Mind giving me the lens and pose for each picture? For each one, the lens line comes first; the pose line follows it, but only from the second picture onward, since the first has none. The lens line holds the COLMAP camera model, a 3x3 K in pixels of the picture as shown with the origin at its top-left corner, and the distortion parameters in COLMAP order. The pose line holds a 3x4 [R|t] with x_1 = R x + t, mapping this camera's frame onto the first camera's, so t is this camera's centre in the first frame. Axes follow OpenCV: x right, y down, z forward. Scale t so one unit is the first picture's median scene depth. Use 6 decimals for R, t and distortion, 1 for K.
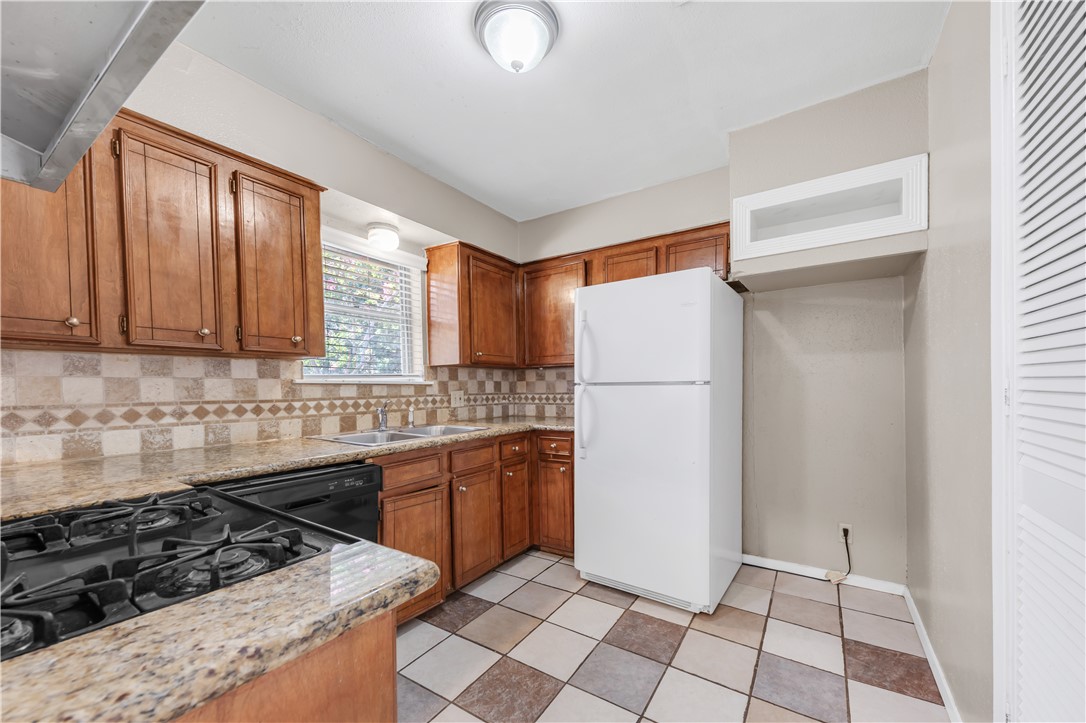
lens RADIAL K [[384.3, 0, 540.1], [0, 384.3, 393.2], [0, 0, 1]] dist [-0.000728, -0.000035]
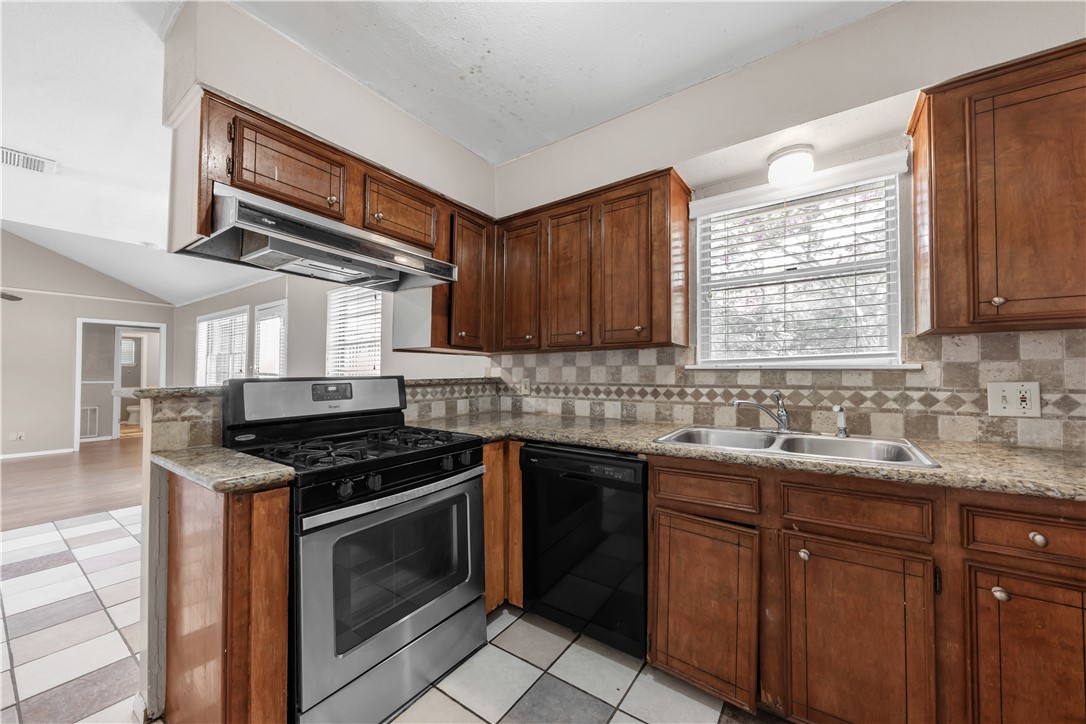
lens RADIAL K [[399.2, 0, 548.2], [0, 399.2, 366.5], [0, 0, 1]] dist [0.011488, -0.004927]
pose [[0.014930, -0.007093, -0.999863, 0.399529], [-0.013801, 0.999878, -0.007299, -0.020256], [0.999793, 0.013908, 0.014830, 0.624652]]
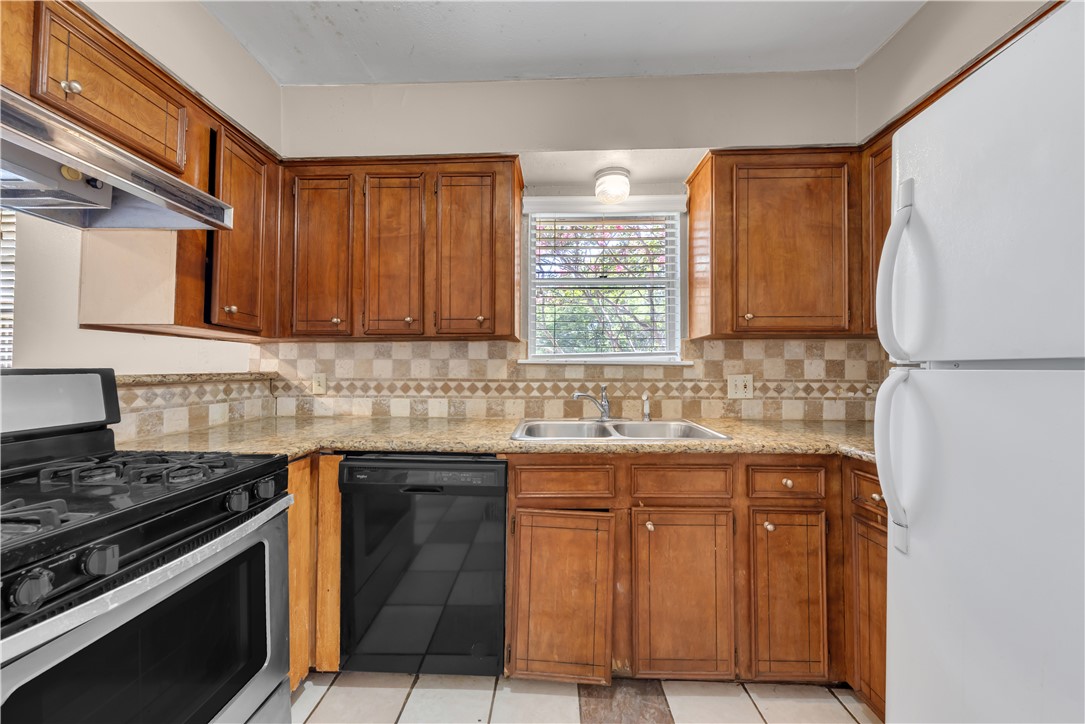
lens RADIAL K [[399.6, 0, 549.3], [0, 399.6, 365.4], [0, 0, 1]] dist [0.007435, -0.000268]
pose [[0.552875, 0.003564, -0.833257, 0.273223], [-0.020782, 0.999739, -0.009513, -0.012760], [0.833005, 0.022576, 0.552804, 0.492301]]
